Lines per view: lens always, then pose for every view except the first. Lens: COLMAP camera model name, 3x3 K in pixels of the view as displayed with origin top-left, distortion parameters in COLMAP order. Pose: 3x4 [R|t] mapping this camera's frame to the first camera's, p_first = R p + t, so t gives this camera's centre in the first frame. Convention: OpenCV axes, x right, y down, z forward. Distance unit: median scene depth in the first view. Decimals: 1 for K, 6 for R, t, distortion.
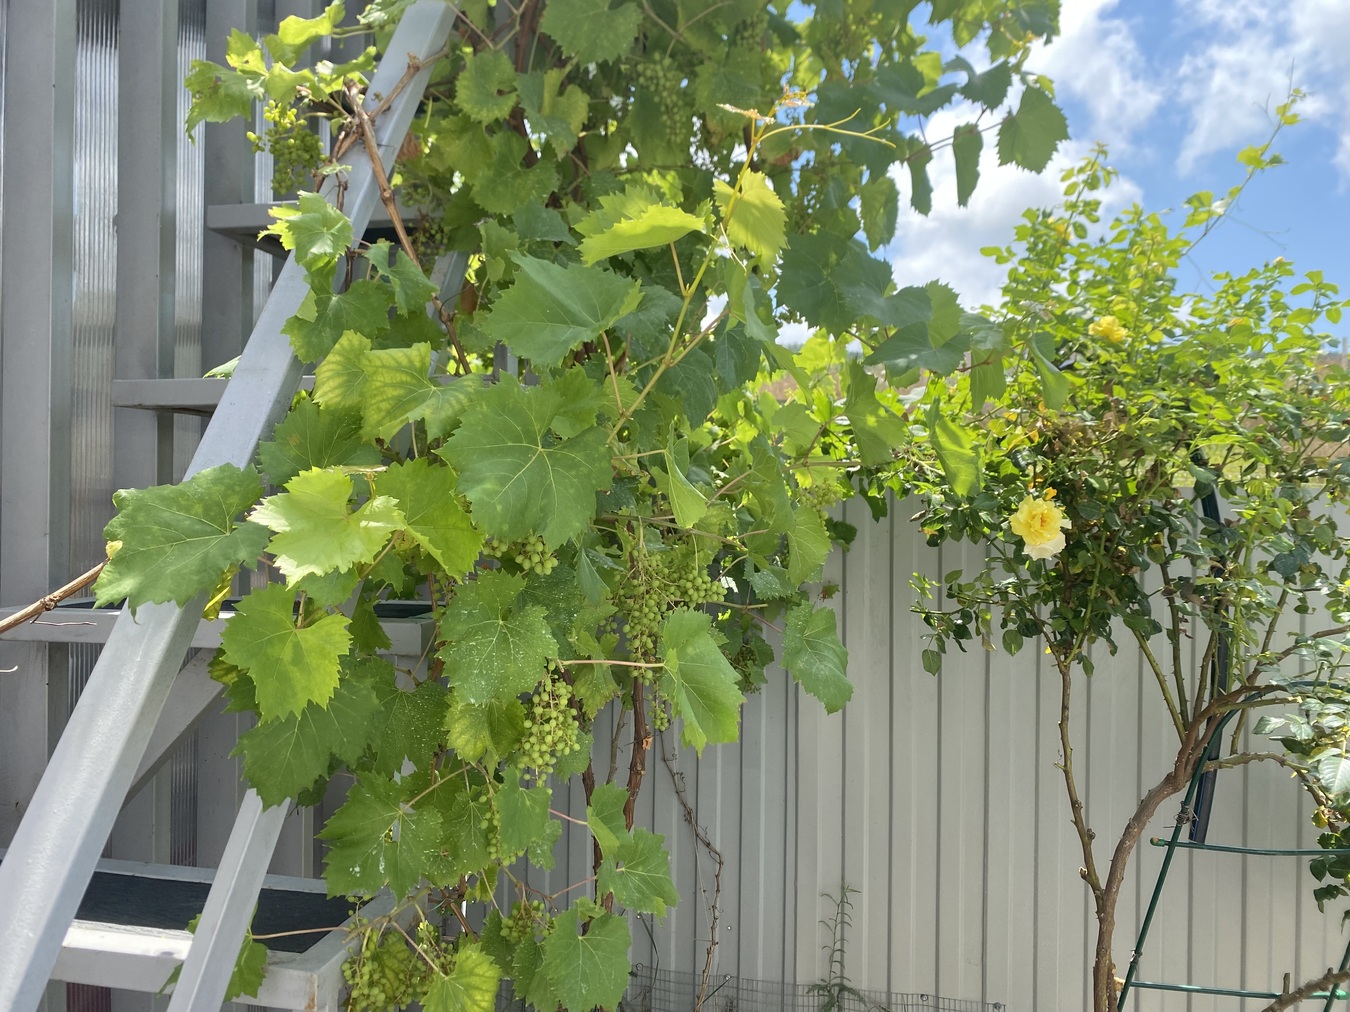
lens RADIAL K [[1051.3, 0, 678.3], [0, 1051.3, 471.1], [0, 0, 1]] dist [0.047298, -0.144432]
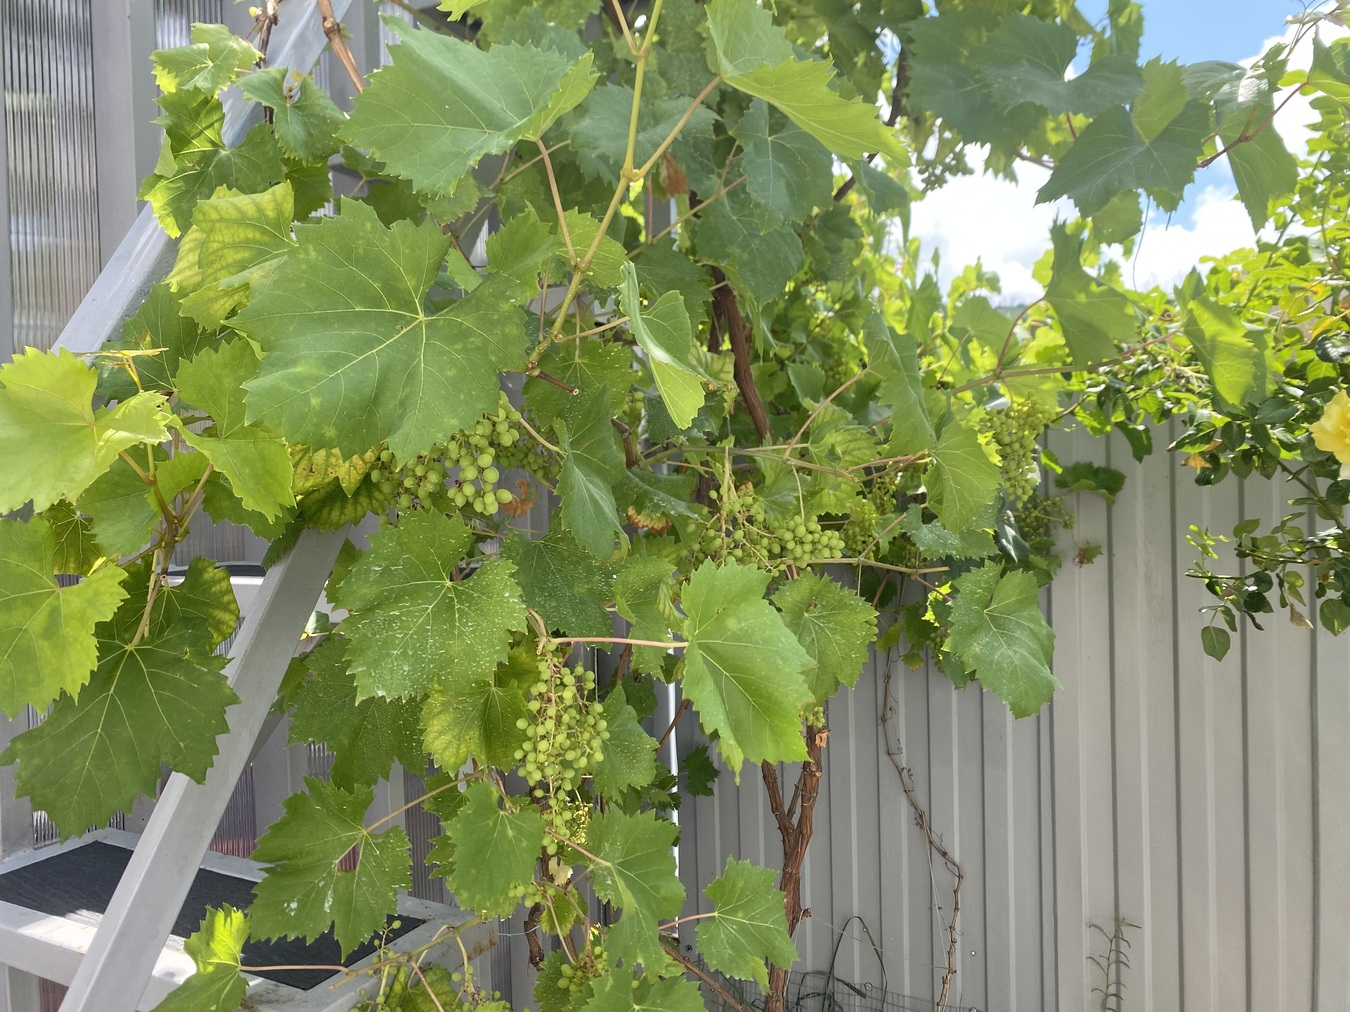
lens RADIAL K [[1022.5, 0, 668.8], [0, 1022.5, 497.1], [0, 0, 1]] dist [-0.003215, 0.007281]
pose [[0.951559, -0.032846, -0.305707, 0.106057], [0.045716, 0.998340, 0.035033, 0.038527], [0.304049, -0.047311, 0.951481, 0.222333]]
